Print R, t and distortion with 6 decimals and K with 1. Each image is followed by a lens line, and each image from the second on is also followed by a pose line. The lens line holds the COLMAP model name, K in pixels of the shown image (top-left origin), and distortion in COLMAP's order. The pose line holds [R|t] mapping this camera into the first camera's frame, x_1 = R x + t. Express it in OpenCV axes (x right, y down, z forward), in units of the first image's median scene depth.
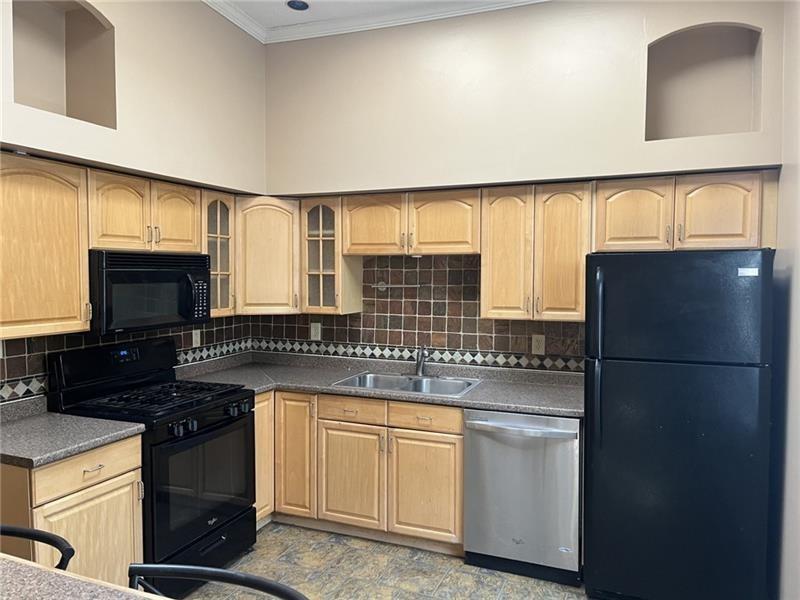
lens RADIAL K [[601.3, 0, 400.0], [0, 601.3, 300.0], [0, 0, 1]] dist [0.046164, -0.003854]
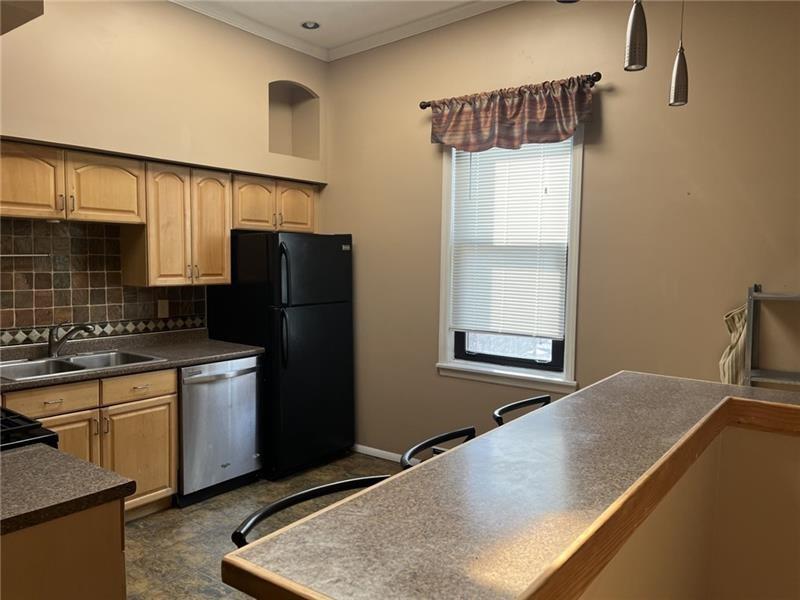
lens RADIAL K [[612.4, 0, 400.0], [0, 612.4, 300.0], [0, 0, 1]] dist [0.157555, -0.225119]
pose [[0.250028, -0.067920, 0.965853, -0.801417], [0.028263, 0.997623, 0.062838, -0.001748], [-0.967826, 0.011586, 0.251353, 0.303159]]
